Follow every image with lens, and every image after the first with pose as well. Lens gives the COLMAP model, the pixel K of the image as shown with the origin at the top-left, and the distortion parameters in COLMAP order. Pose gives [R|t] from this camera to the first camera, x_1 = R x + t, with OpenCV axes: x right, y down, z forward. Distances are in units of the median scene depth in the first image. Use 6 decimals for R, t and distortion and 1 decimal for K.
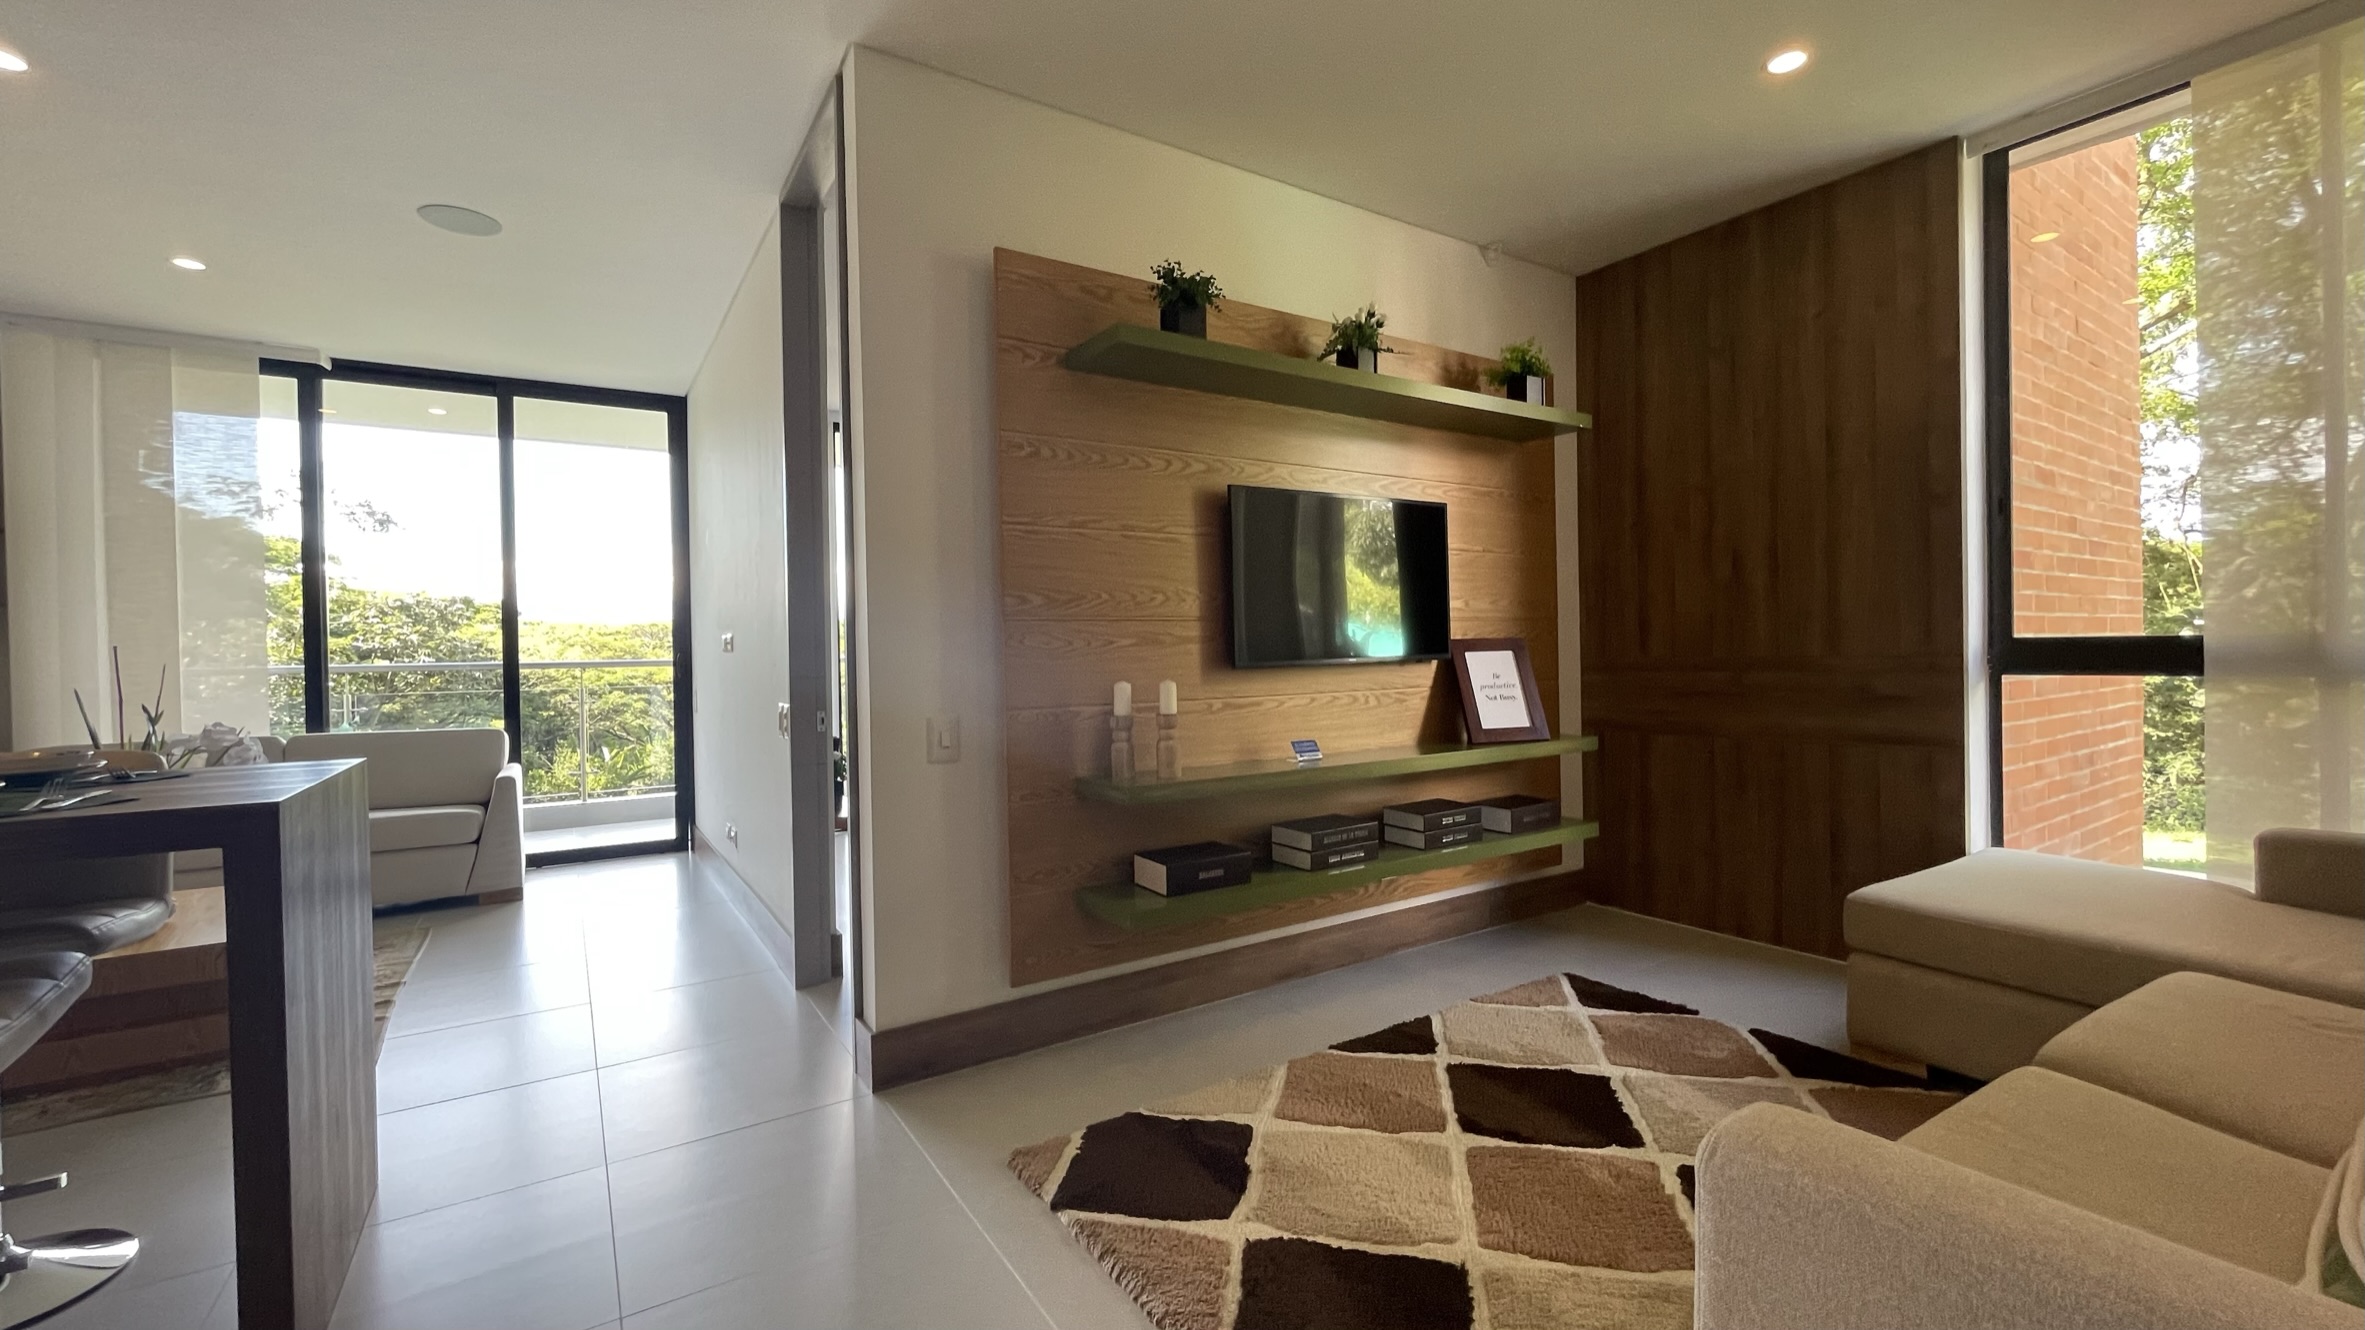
lens RADIAL K [[960.7, 0, 1187.5], [0, 960.7, 655.9], [0, 0, 1]] dist [-0.001246, -0.001157]
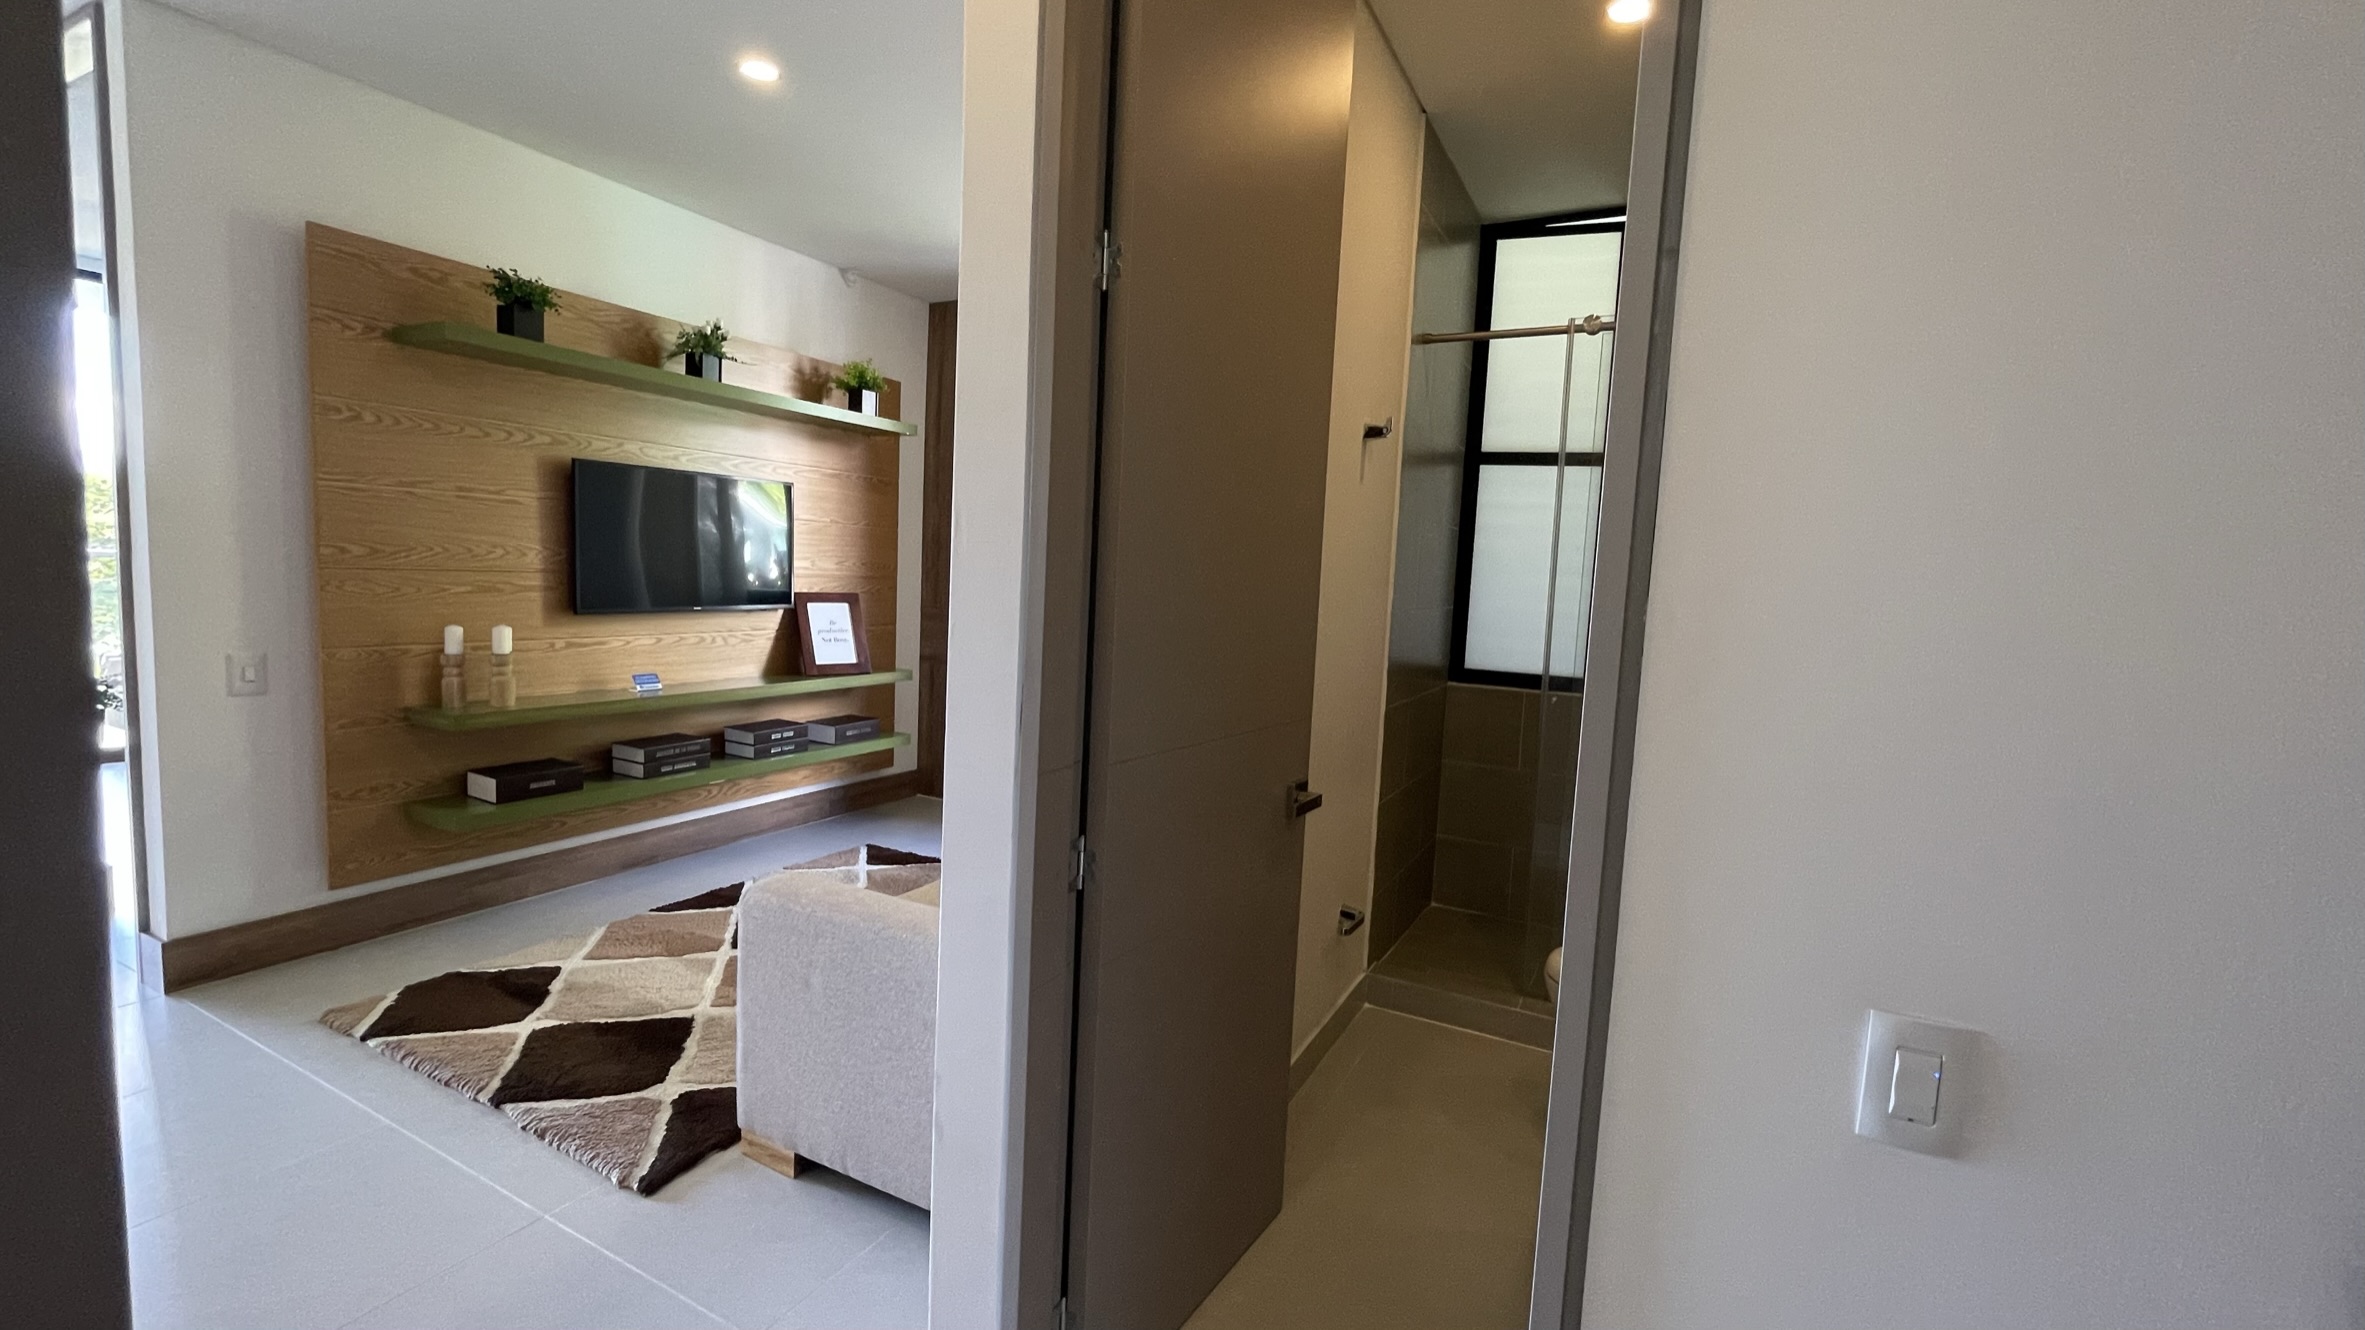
lens RADIAL K [[960.7, 0, 1187.2], [0, 960.7, 656.9], [0, 0, 1]] dist [-0.001246, -0.001157]
pose [[0.867125, 0.016602, 0.497814, 0.115615], [-0.062346, 0.995202, 0.075409, -0.072543], [-0.494173, -0.096426, 0.863999, -0.415890]]
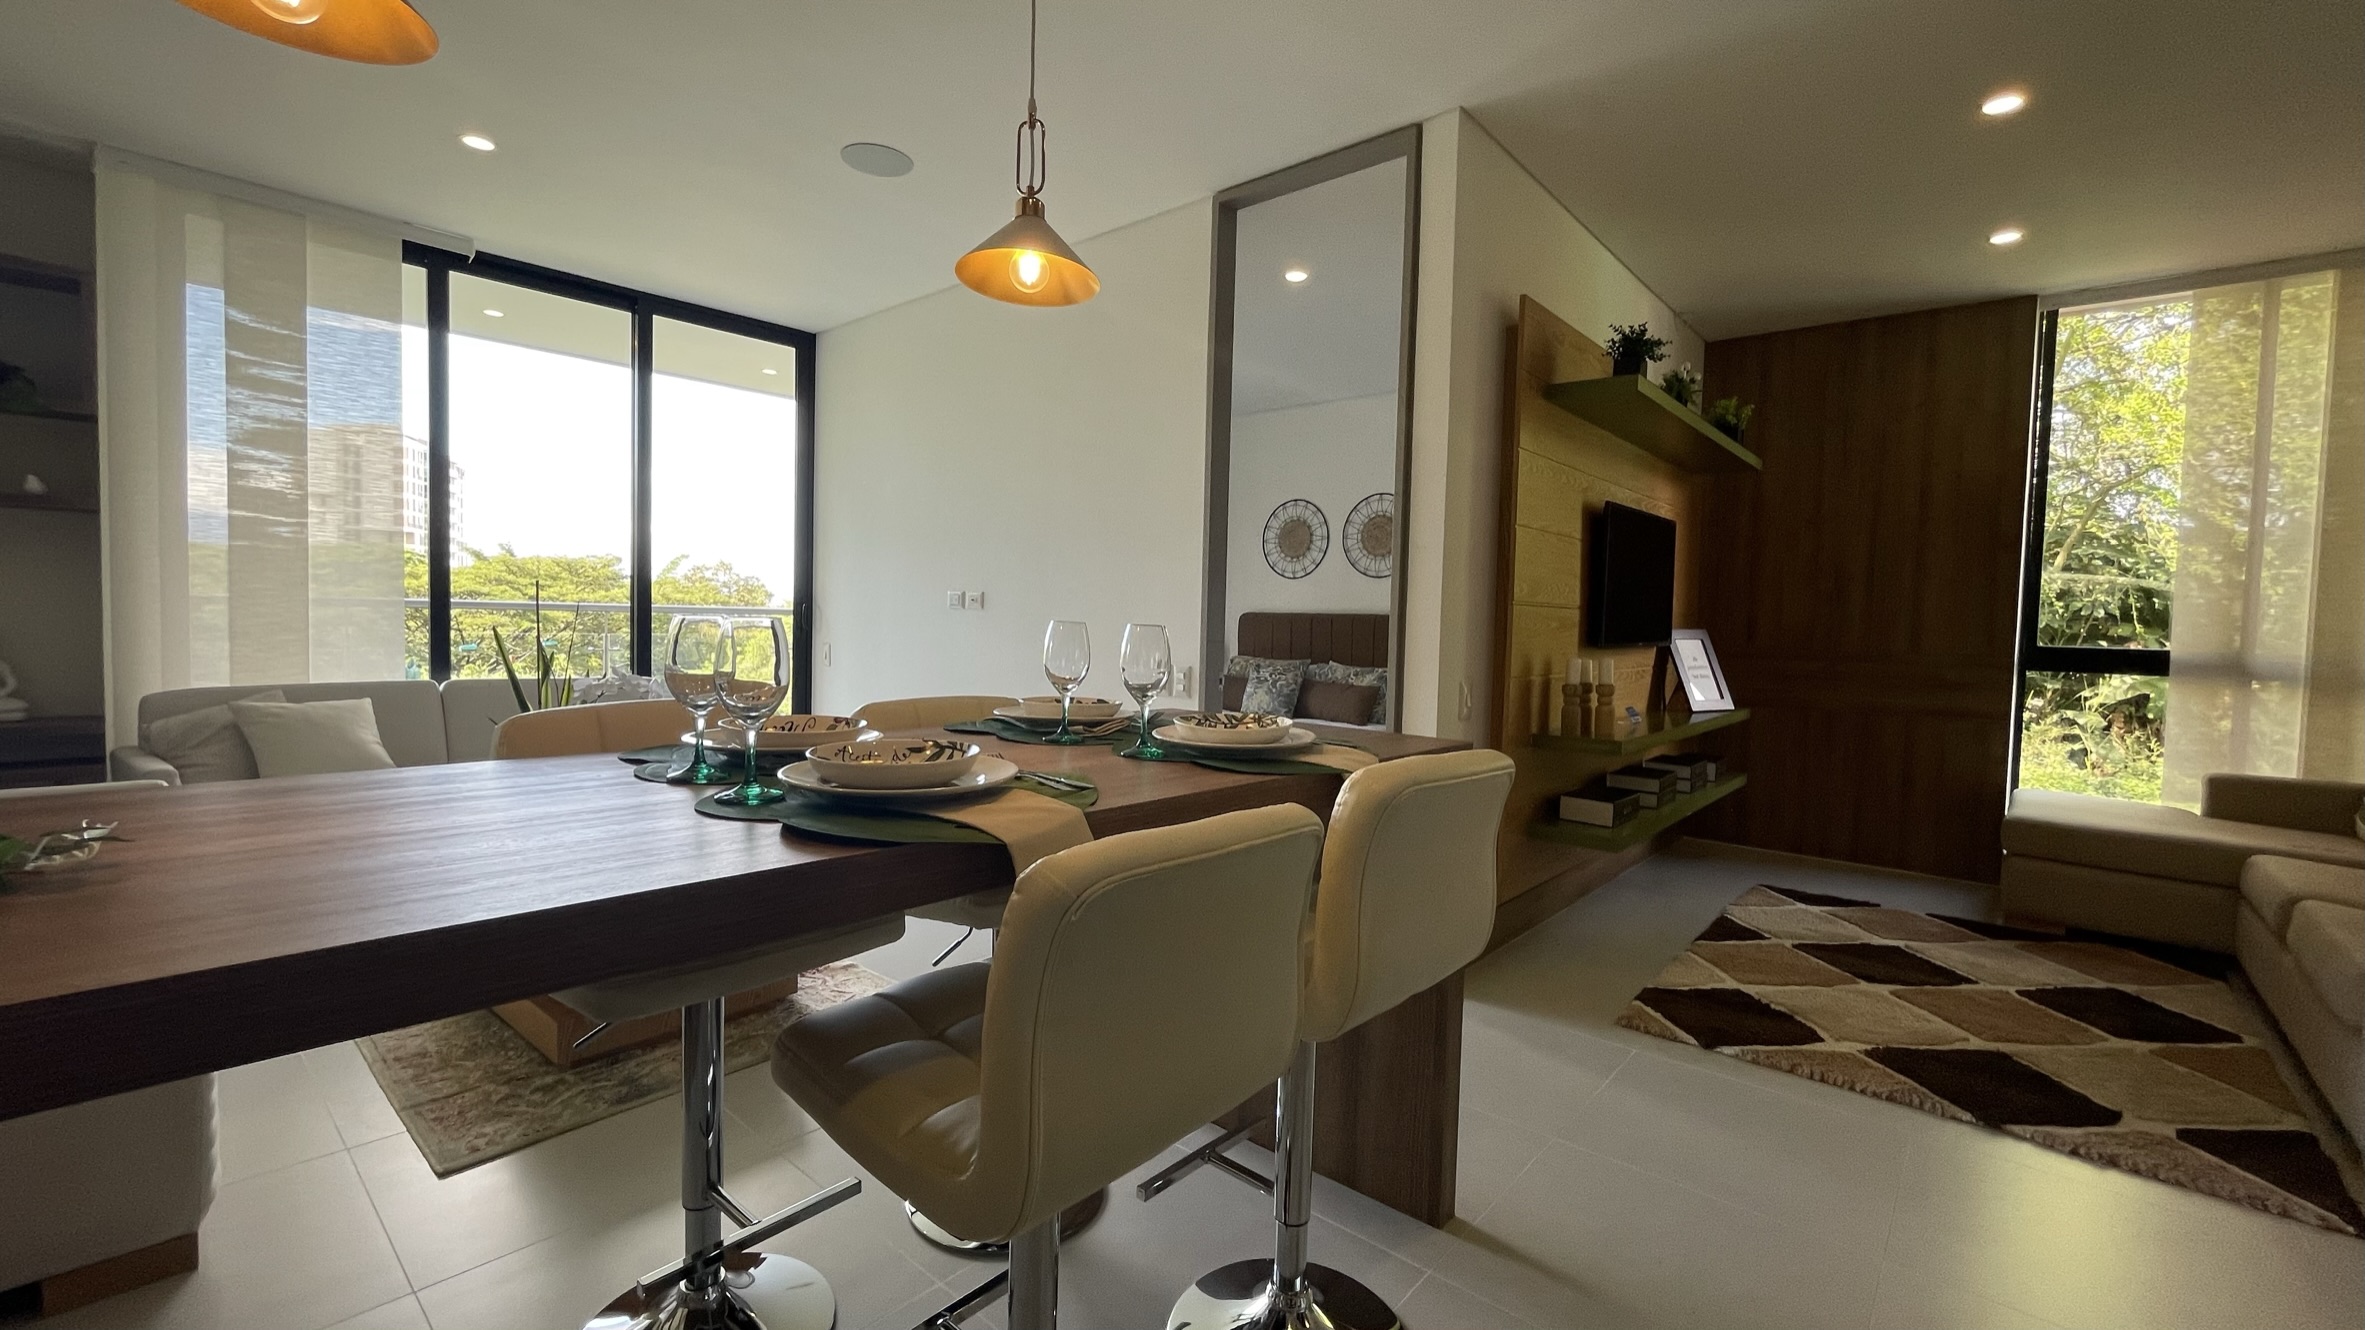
lens RADIAL K [[960.7, 0, 1187.3], [0, 960.7, 658.1], [0, 0, 1]] dist [-0.001246, -0.001157]
pose [[0.961359, 0.031663, 0.273472, -0.823626], [-0.042457, 0.998532, 0.033639, 0.006327], [-0.272005, -0.043950, 0.961292, -0.055895]]
